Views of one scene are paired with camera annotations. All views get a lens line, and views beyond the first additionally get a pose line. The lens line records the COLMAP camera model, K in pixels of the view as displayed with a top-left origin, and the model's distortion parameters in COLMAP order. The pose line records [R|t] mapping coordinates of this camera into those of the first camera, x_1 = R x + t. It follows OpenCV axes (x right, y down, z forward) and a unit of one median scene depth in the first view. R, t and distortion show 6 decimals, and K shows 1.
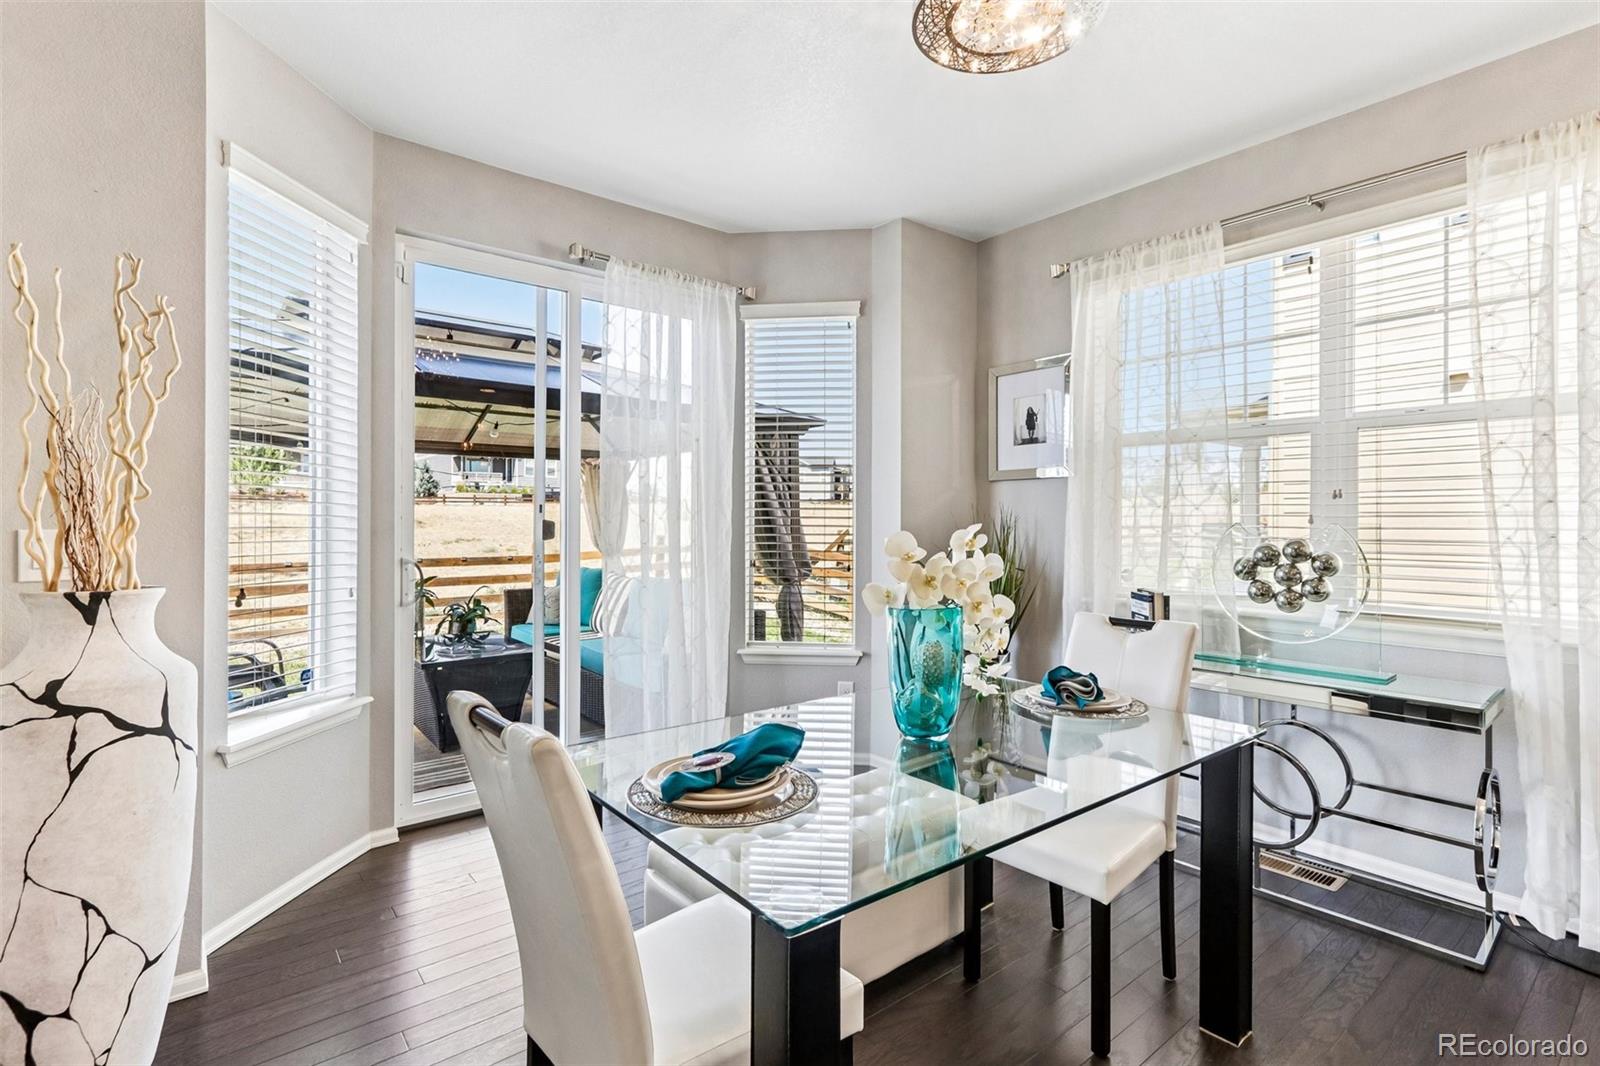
lens RADIAL K [[748.4, 0, 788.2], [0, 748.4, 519.8], [0, 0, 1]] dist [0.001935, 0.000993]
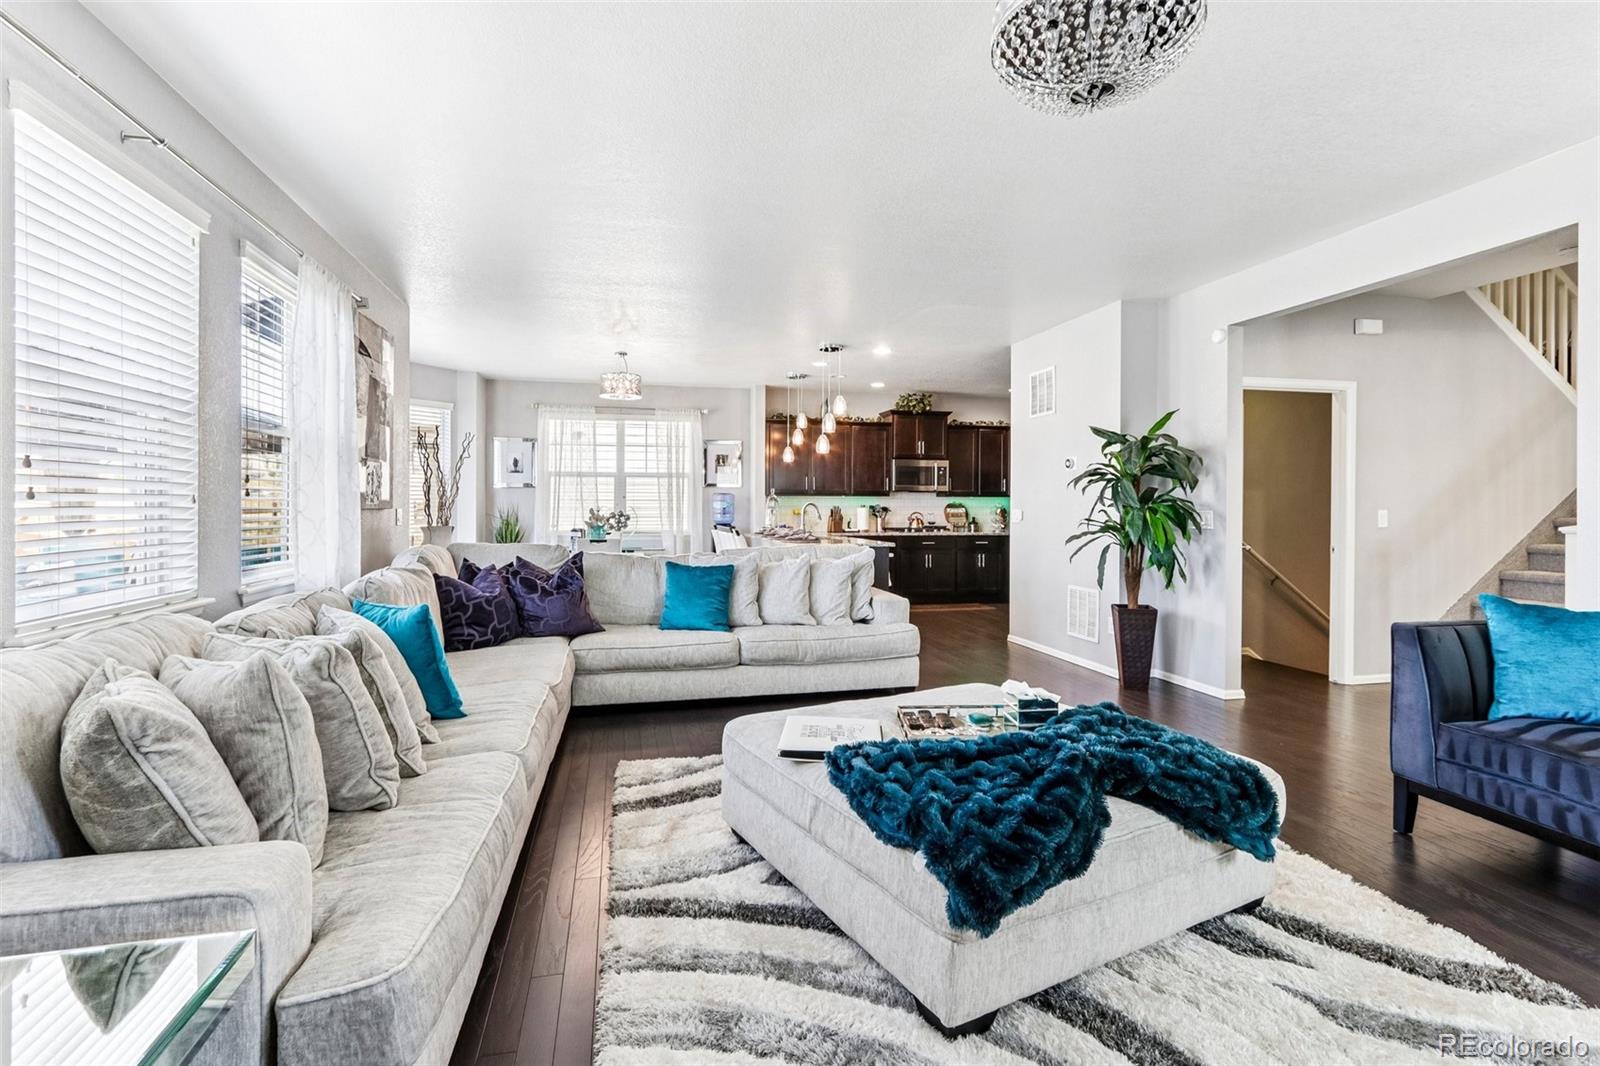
lens RADIAL K [[748.4, 0, 788.2], [0, 748.4, 519.8], [0, 0, 1]] dist [0.001935, 0.000993]
pose [[0.434359, -0.018177, 0.900556, -1.930673], [-0.000013, 0.999796, 0.020187, 0.000678], [-0.900740, -0.008780, 0.434270, -1.091583]]
